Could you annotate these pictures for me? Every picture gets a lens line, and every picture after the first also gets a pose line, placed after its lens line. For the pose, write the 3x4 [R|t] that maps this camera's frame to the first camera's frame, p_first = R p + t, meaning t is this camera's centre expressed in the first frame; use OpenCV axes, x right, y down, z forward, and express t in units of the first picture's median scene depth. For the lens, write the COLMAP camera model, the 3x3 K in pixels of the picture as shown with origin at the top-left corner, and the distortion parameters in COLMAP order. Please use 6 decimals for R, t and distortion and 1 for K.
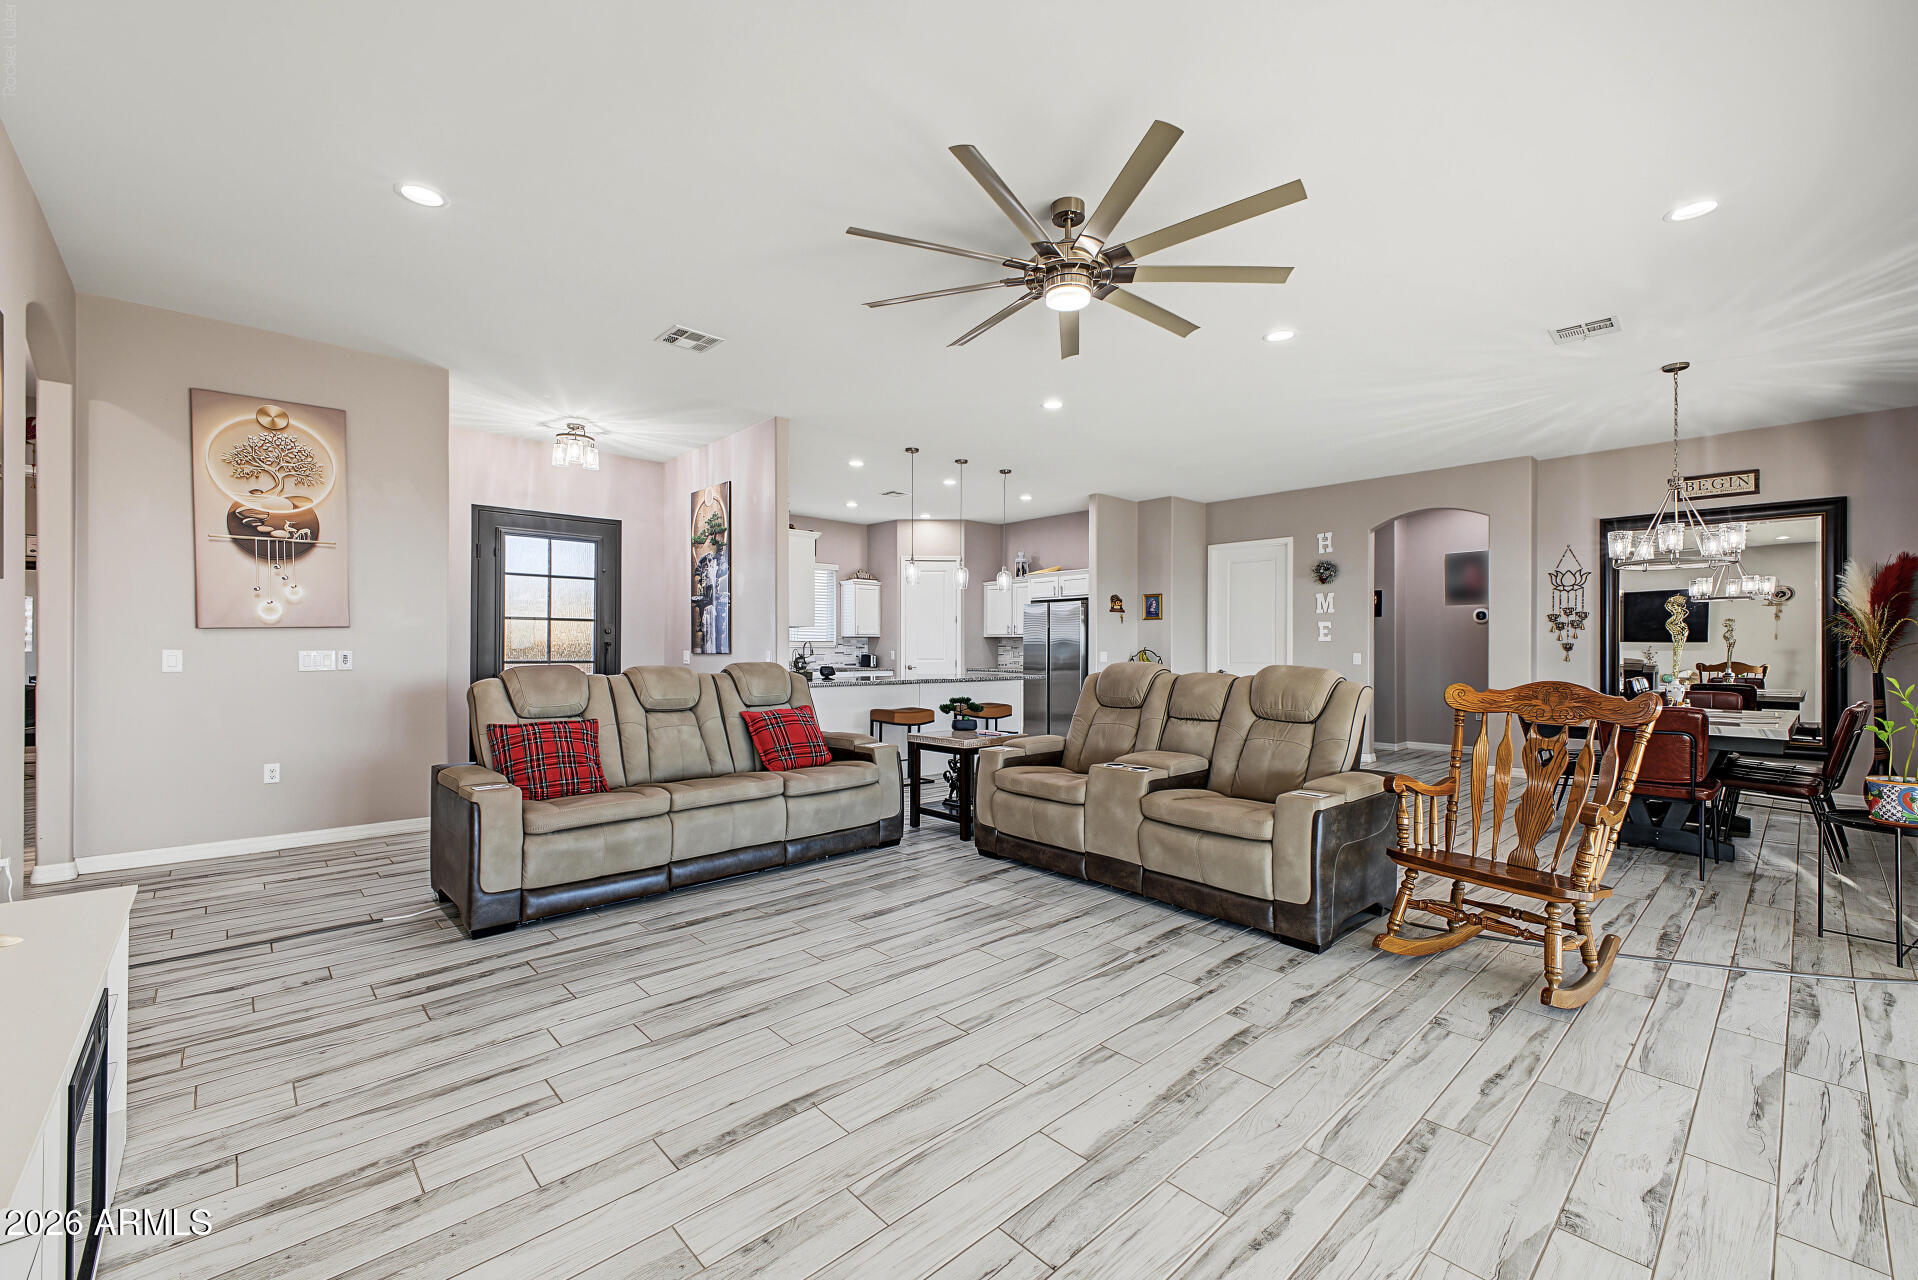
lens RADIAL K [[756.5, 0, 958.9], [0, 756.5, 638.1], [0, 0, 1]] dist [0.019063, -0.003581]
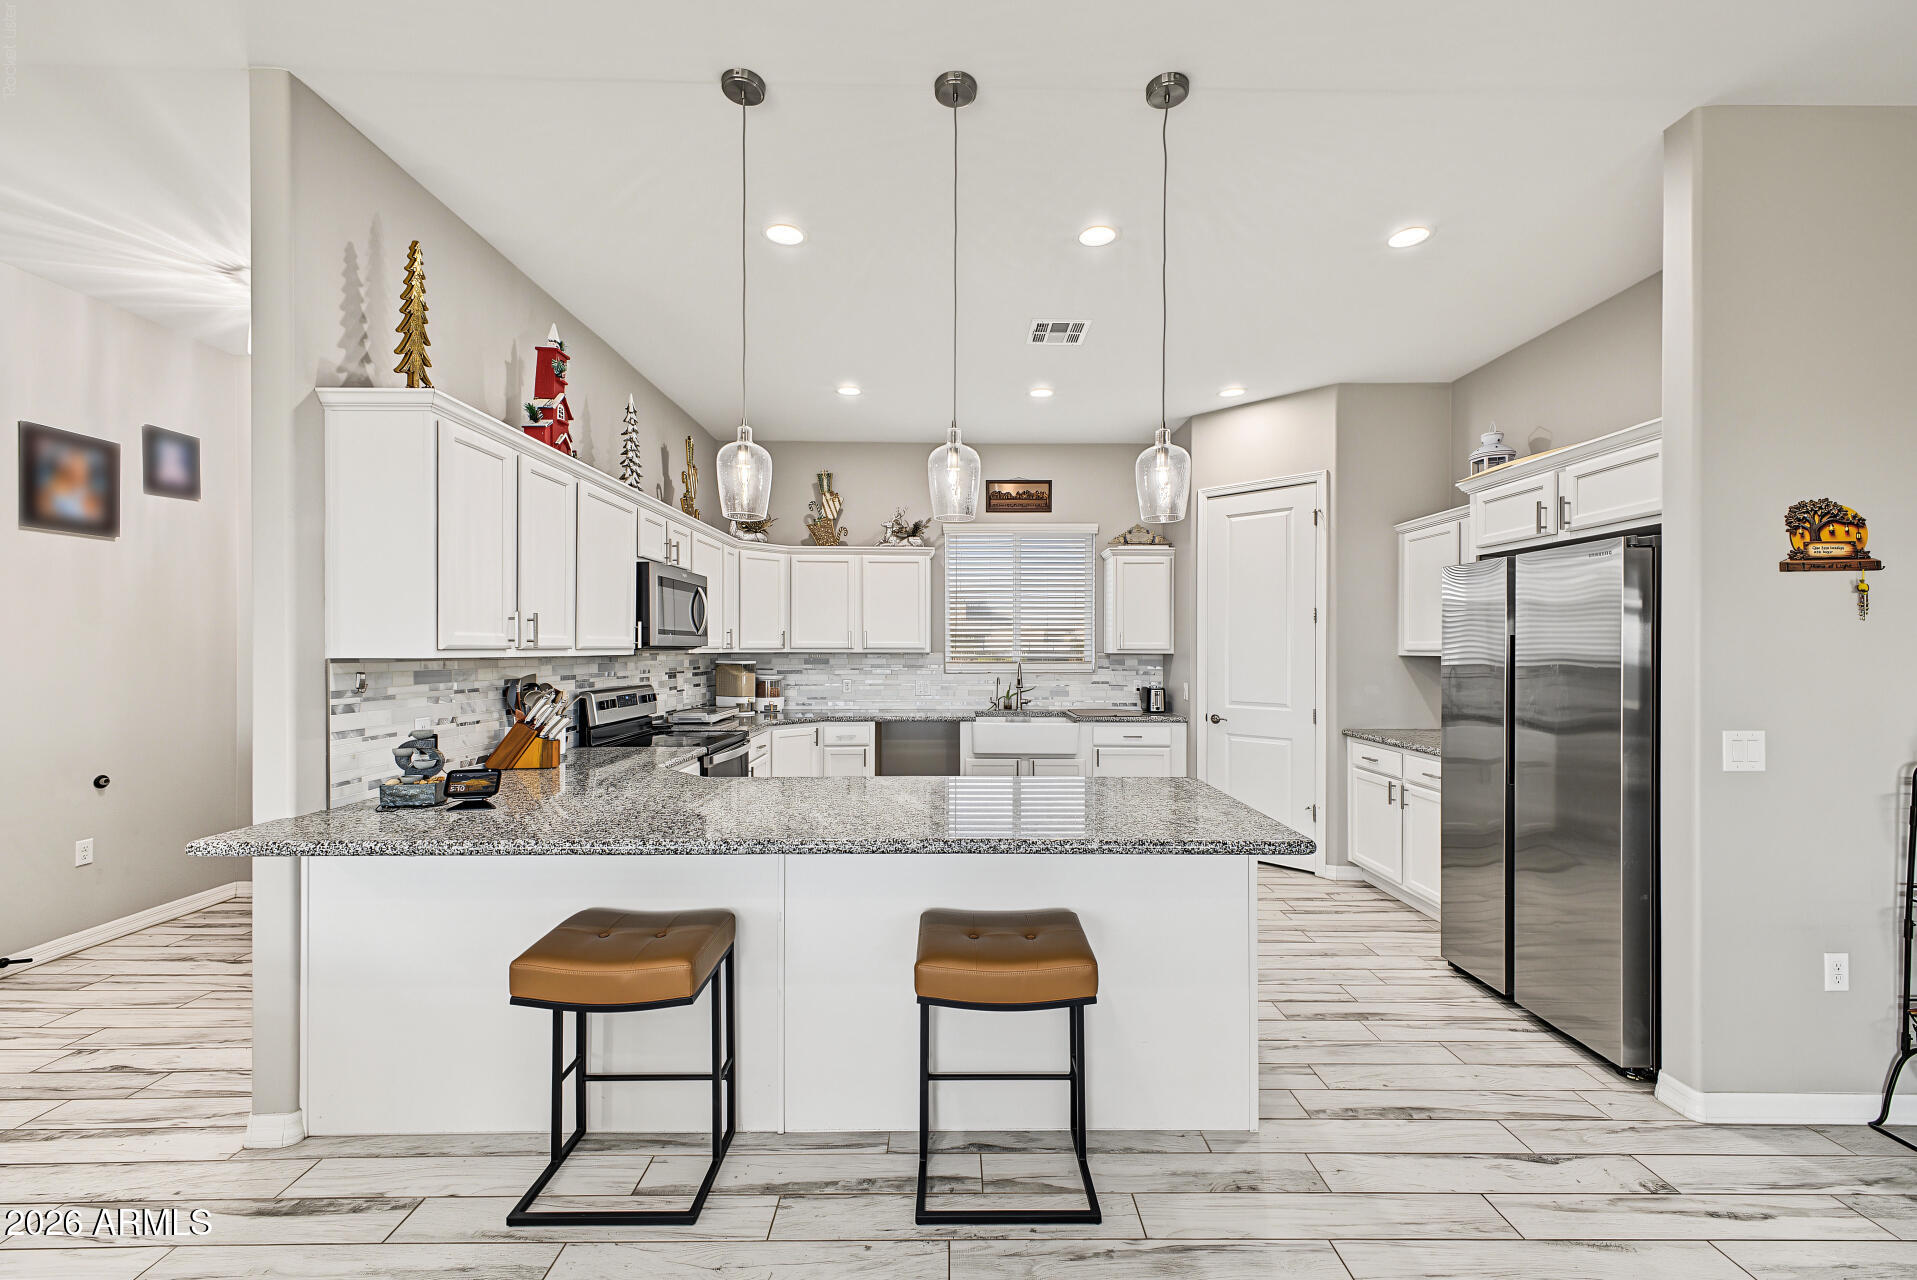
lens RADIAL K [[756.1, 0, 935.9], [0, 756.1, 644.0], [0, 0, 1]] dist [0.019063, -0.003581]
pose [[0.737183, -0.006652, -0.675660, 0.358848], [0.010966, 0.999938, 0.002119, -0.030317], [0.675604, -0.008971, 0.737210, 1.351211]]
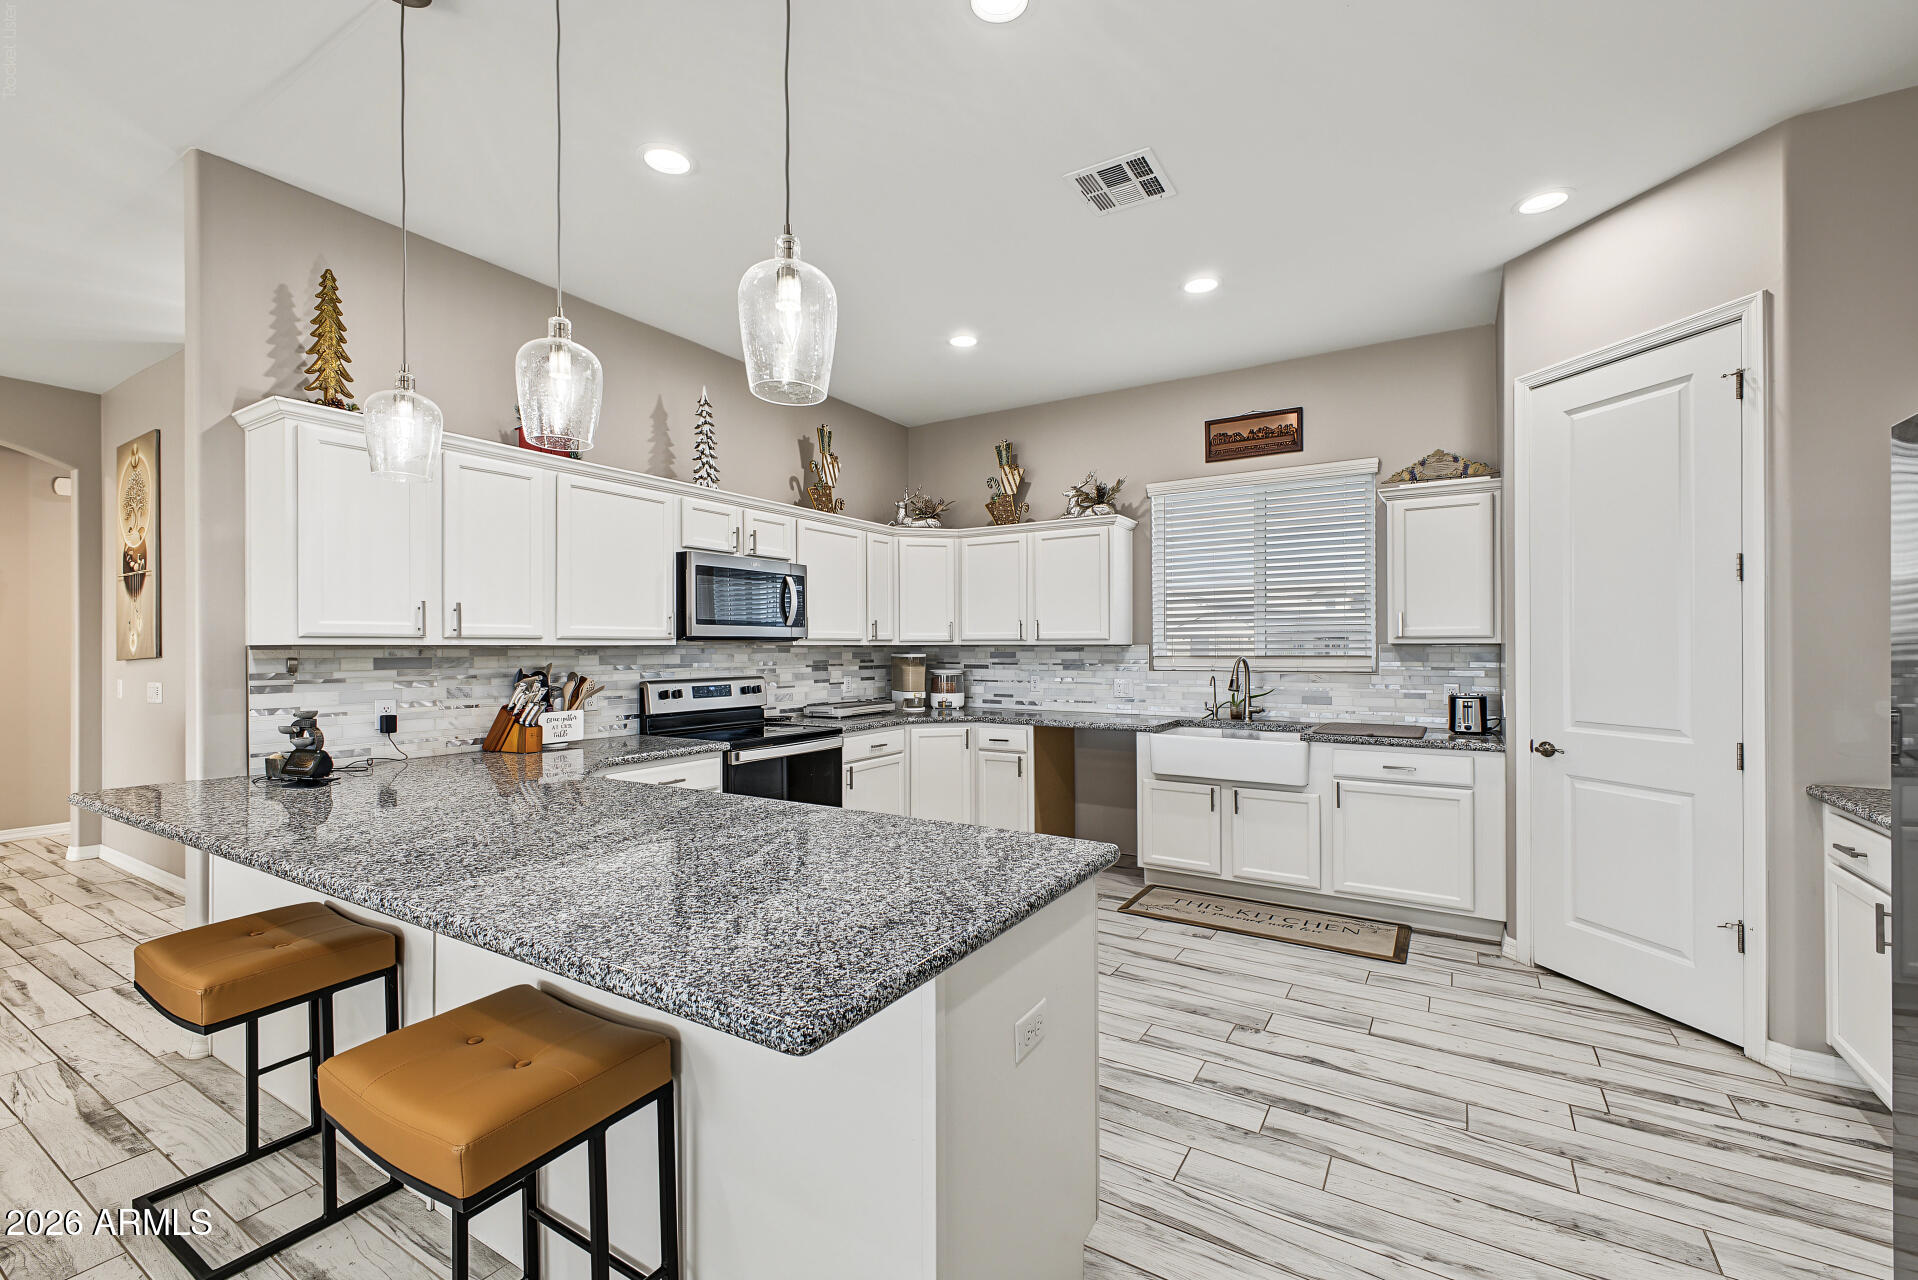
lens RADIAL K [[756.5, 0, 937.9], [0, 756.5, 640.7], [0, 0, 1]] dist [0.019063, -0.003581]
pose [[0.270876, -0.012976, -0.962527, 0.428092], [0.019206, 0.999783, -0.008073, -0.013151], [0.962423, -0.016300, 0.271067, 1.792911]]
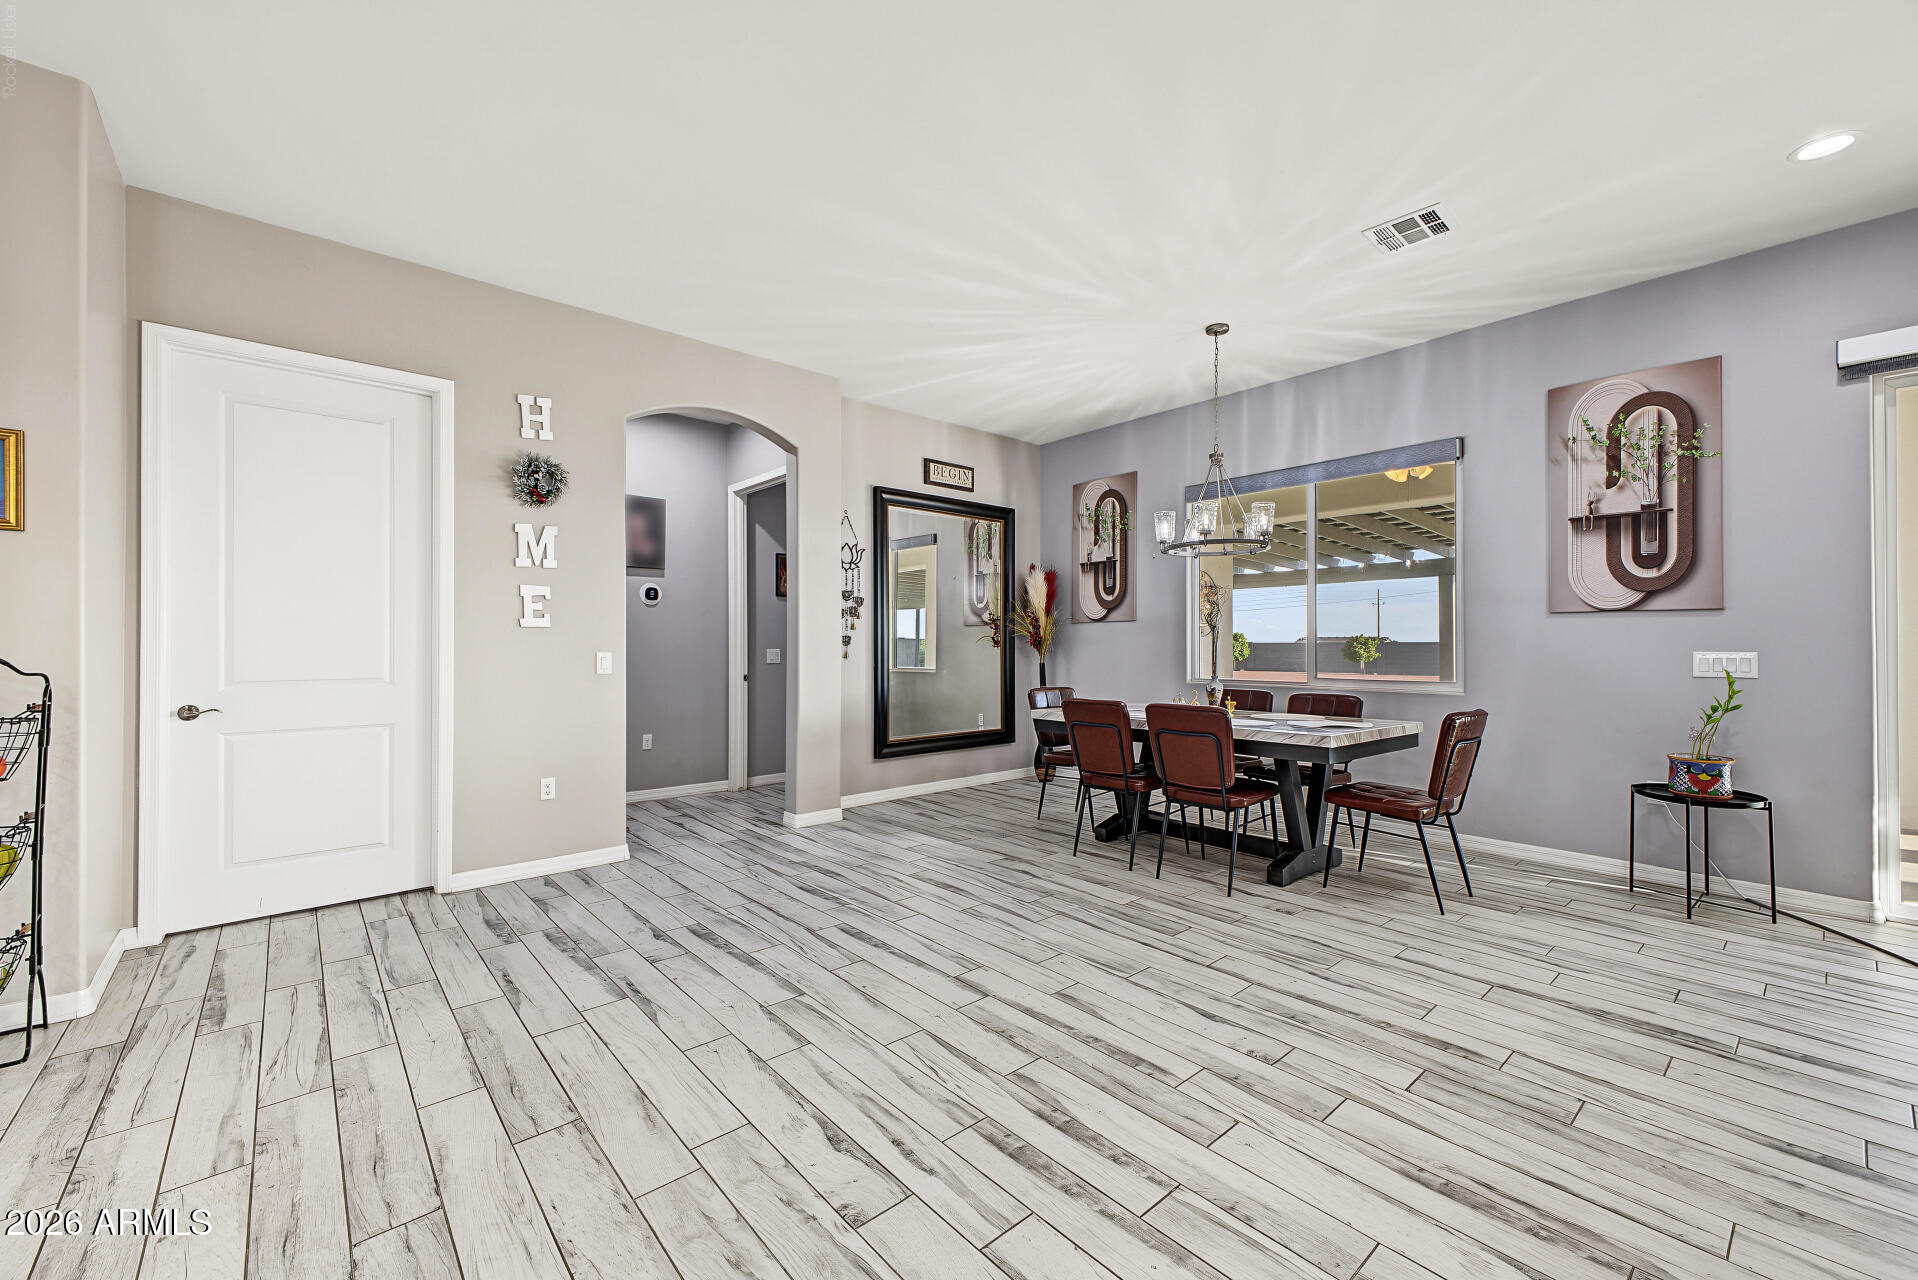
lens RADIAL K [[756.5, 0, 950.4], [0, 756.5, 637.5], [0, 0, 1]] dist [0.019063, -0.003581]
pose [[0.017905, 0.005463, 0.999825, 0.041360], [-0.010717, 0.999929, -0.005272, 0.018920], [-0.999782, -0.010621, 0.017963, 1.464899]]
